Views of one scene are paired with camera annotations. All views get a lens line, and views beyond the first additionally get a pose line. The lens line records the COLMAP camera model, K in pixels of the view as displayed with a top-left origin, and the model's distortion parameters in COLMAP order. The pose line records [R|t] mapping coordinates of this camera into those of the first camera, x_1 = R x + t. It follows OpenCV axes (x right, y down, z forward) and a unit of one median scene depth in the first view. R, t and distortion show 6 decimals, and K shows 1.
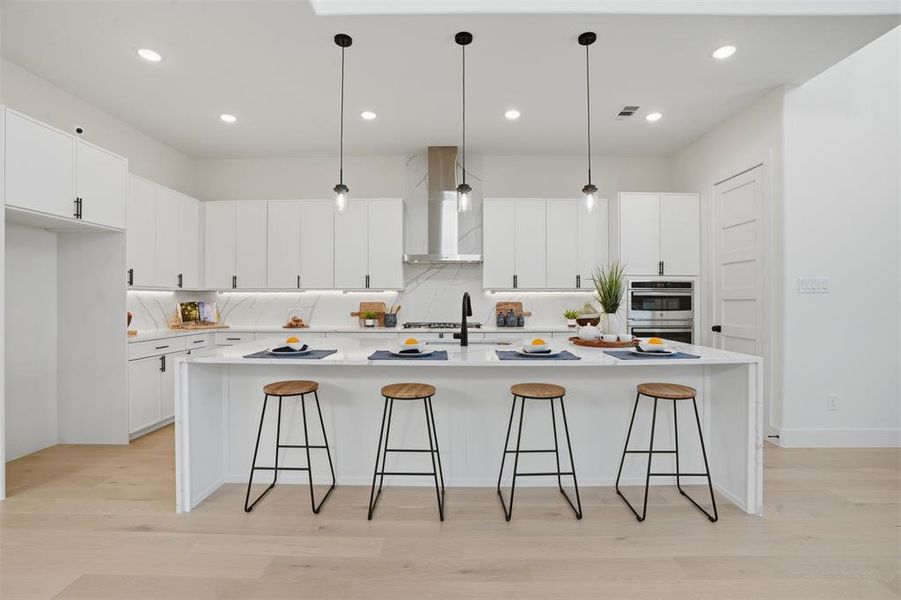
lens RADIAL K [[417.1, 0, 453.2], [0, 417.1, 299.5], [0, 0, 1]] dist [-0.066748, 0.026620]
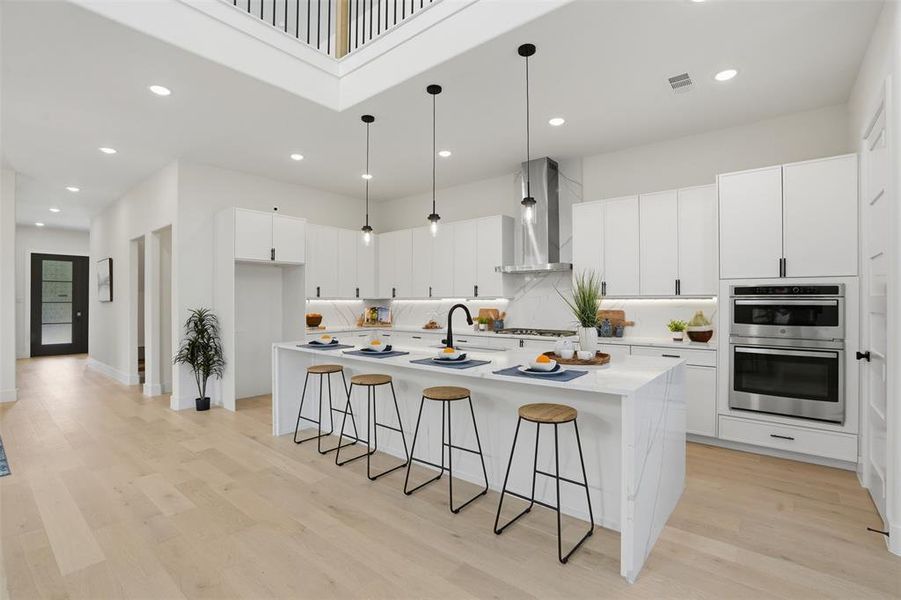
lens RADIAL K [[417.1, 0, 453.2], [0, 417.1, 299.5], [0, 0, 1]] dist [-0.066748, 0.026620]
pose [[0.780133, -0.002526, -0.625608, 0.496638], [0.001135, 0.999996, -0.002624, -0.017975], [0.625612, 0.001337, 0.780133, 0.064505]]
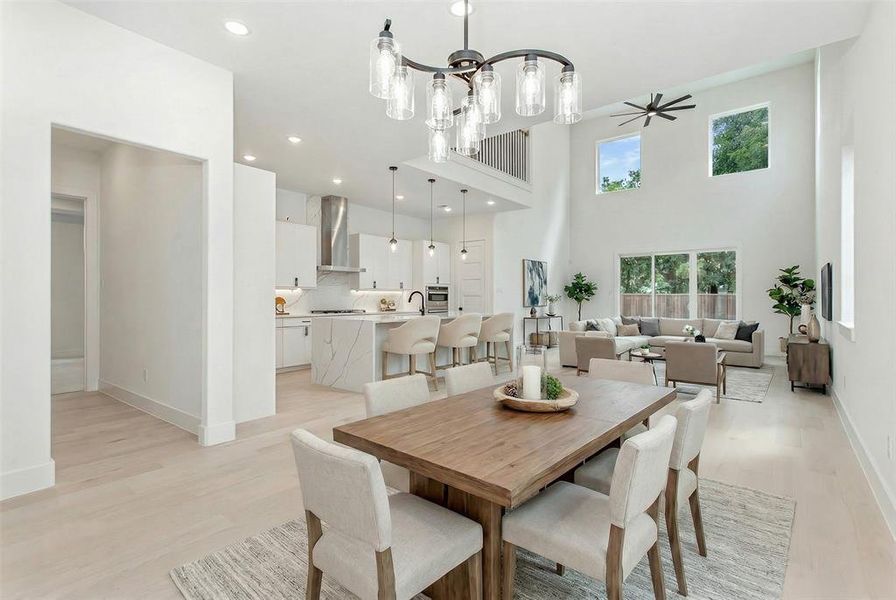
lens RADIAL K [[425.2, 0, 446.8], [0, 425.2, 297.5], [0, 0, 1]] dist [0.108742, 0.000008]
pose [[0.629841, 0.000280, 0.776724, -1.096842], [-0.001056, 0.999999, 0.000496, 0.008741], [-0.776724, -0.001133, 0.629841, -0.357919]]
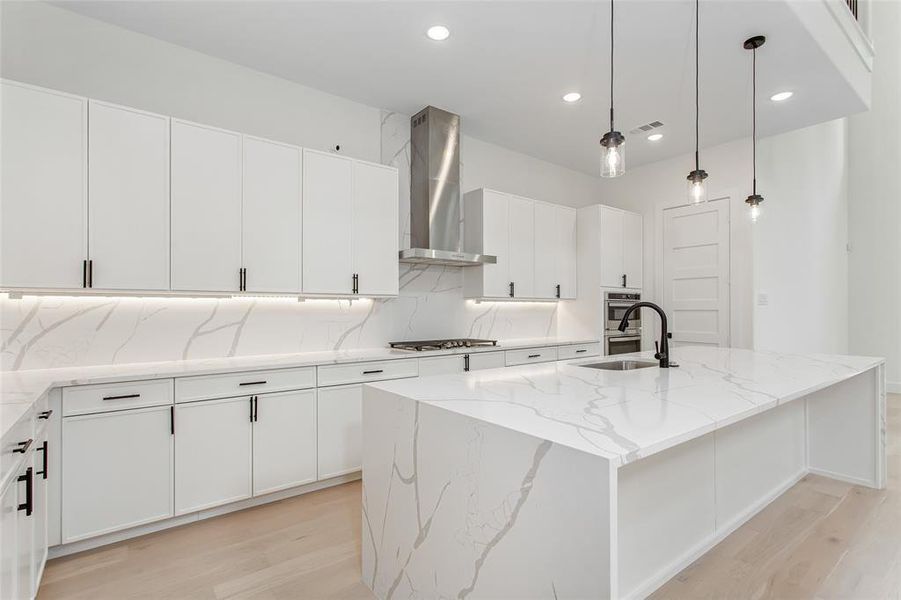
lens RADIAL K [[431.4, 0, 451.9], [0, 431.4, 308.1], [0, 0, 1]] dist [0.000542, 0.000016]
pose [[0.791979, 0.000666, 0.610548, -0.536812], [-0.000805, 1.000000, -0.000047, -0.004645], [-0.610548, -0.000455, 0.791979, 0.382962]]
